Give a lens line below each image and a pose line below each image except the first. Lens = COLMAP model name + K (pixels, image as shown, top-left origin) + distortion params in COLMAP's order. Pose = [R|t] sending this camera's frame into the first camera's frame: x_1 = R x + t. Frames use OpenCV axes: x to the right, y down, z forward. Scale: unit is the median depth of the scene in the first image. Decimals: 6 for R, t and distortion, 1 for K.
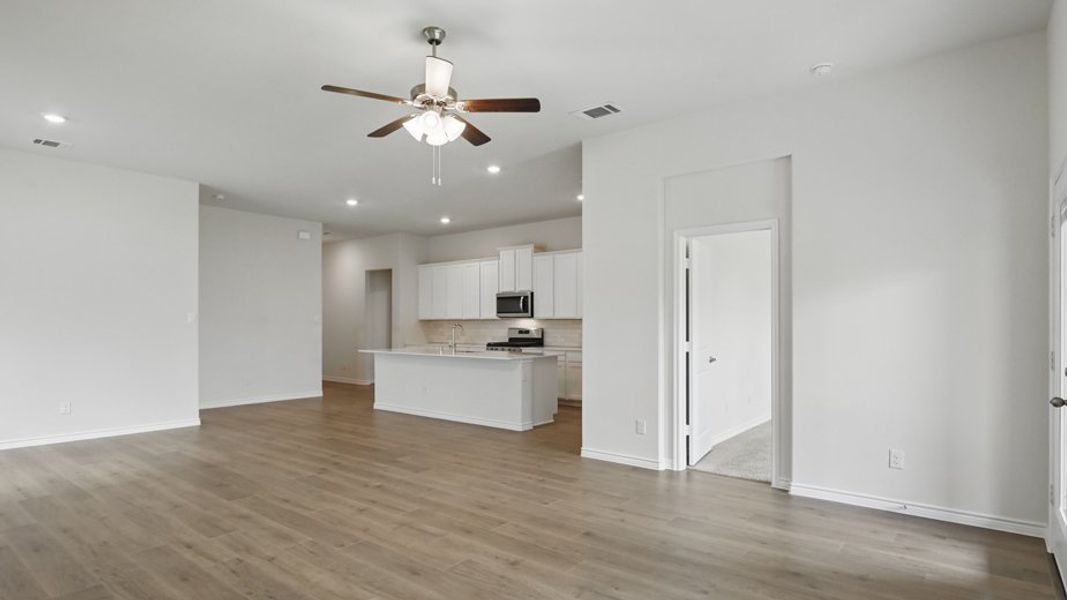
lens RADIAL K [[548.8, 0, 534.2], [0, 548.8, 329.4], [0, 0, 1]] dist [-0.002123, -0.000202]
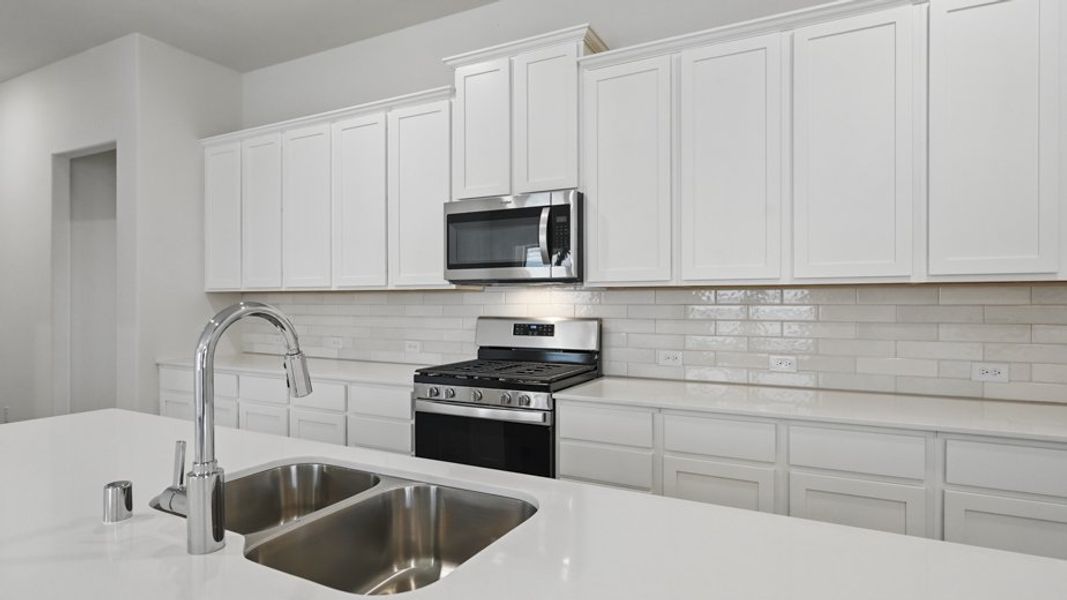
lens RADIAL K [[590.0, 0, 533.5], [0, 590.0, 300.0], [0, 0, 1]] dist [0.000874, 0.000260]
pose [[0.984498, 0.000596, 0.175395, -0.077950], [0.001695, 0.999915, -0.012912, -0.007989], [-0.175388, 0.013010, 0.984414, 0.673286]]
